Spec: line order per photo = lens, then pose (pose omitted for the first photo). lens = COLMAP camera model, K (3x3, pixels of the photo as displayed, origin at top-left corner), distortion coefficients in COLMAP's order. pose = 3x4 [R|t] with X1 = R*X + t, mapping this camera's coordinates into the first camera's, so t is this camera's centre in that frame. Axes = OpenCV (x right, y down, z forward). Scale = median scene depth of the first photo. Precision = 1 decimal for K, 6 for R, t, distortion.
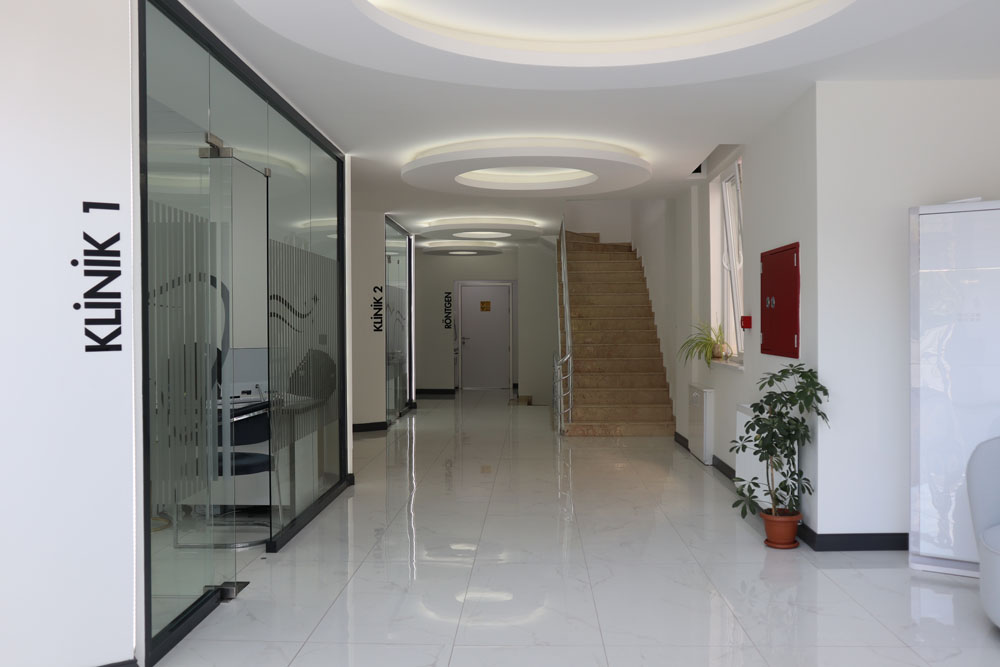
lens RADIAL K [[887.3, 0, 500.0], [0, 887.3, 333.5], [0, 0, 1]] dist [-0.000162, 0.000385]
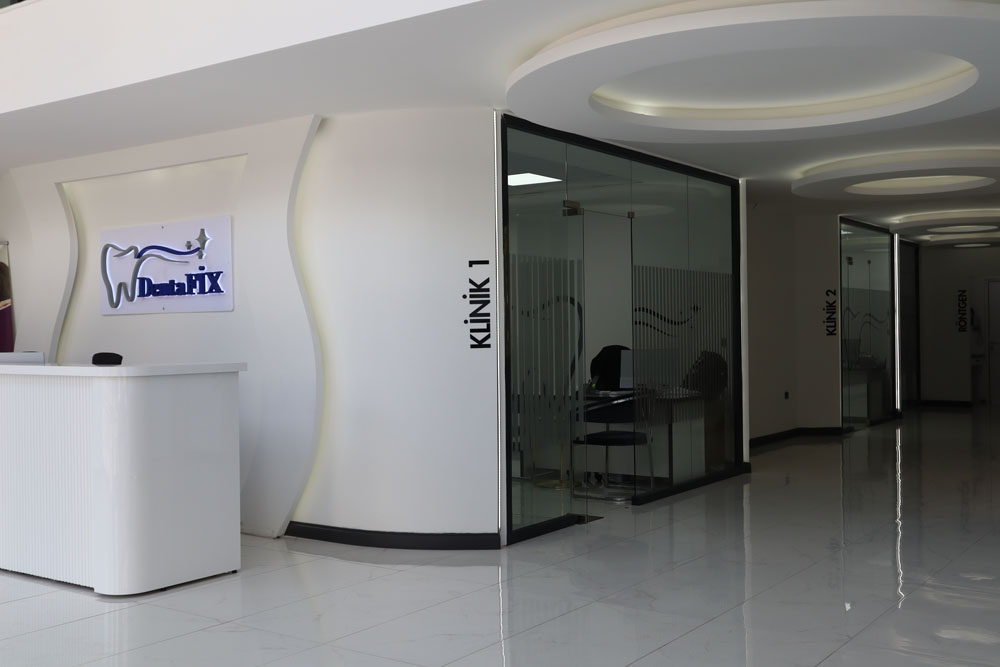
lens RADIAL K [[1076.0, 0, 500.0], [0, 1076.0, 333.5], [0, 0, 1]] dist [-0.003458, -0.002183]
pose [[0.840484, -0.002438, -0.541831, 0.523637], [0.000404, 0.999992, -0.003873, 0.000273], [0.541836, 0.003036, 0.840479, -0.530791]]
